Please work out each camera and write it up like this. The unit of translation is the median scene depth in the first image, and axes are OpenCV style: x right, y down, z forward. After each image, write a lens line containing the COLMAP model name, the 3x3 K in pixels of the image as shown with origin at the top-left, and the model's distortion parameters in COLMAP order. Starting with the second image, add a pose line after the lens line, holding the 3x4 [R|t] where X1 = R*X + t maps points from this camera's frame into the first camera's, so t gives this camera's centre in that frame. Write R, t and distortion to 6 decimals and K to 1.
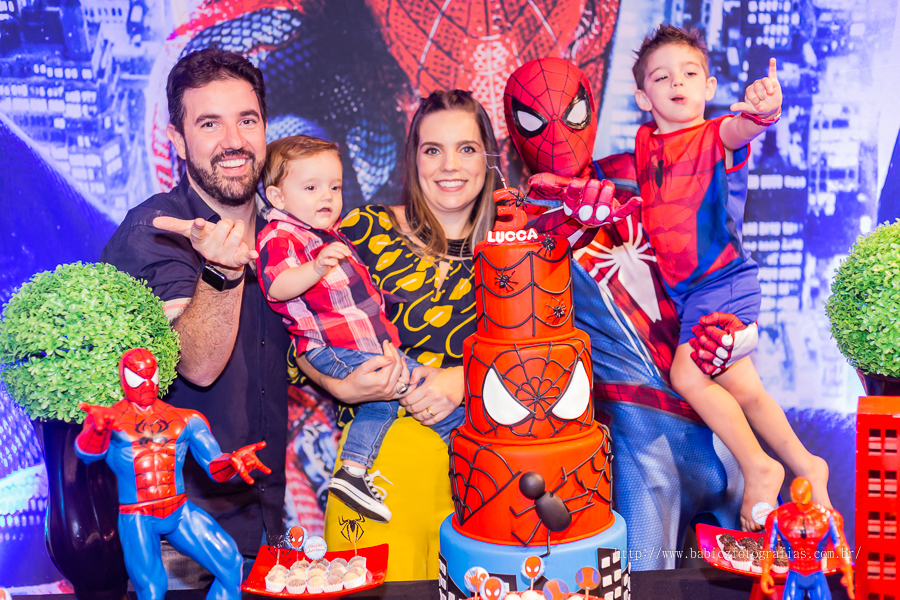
lens RADIAL K [[1340.0, 0, 451.1], [0, 1340.0, 307.5], [0, 0, 1]] dist [0.007998, 0.000000]
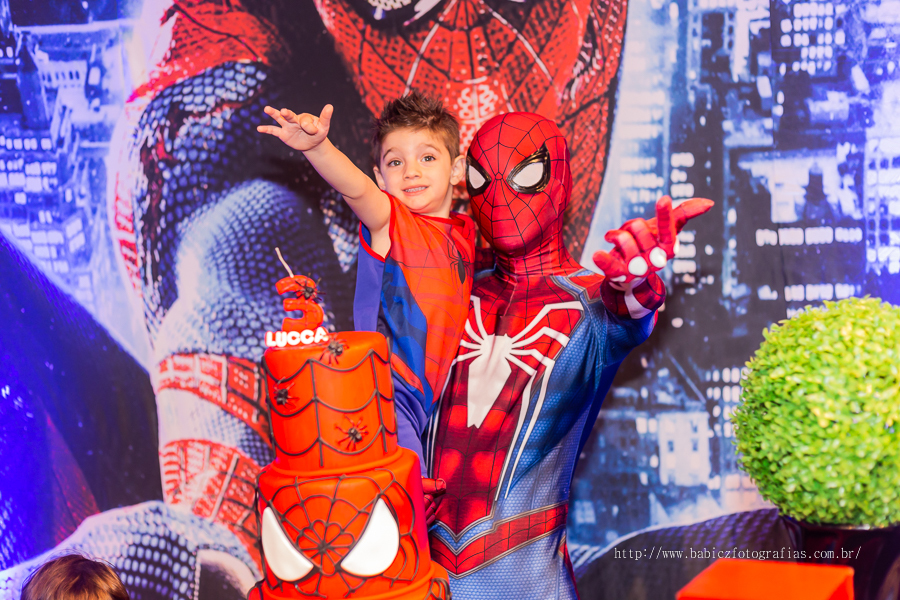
lens RADIAL K [[1340.0, 0, 447.3], [0, 1340.0, 300.4], [0, 0, 1]] dist [0.007998, 0.000000]
pose [[0.982142, -0.024413, -0.186552, 0.169305], [0.017604, 0.999120, -0.038069, -0.026793], [0.187317, 0.034105, 0.981707, 0.151177]]
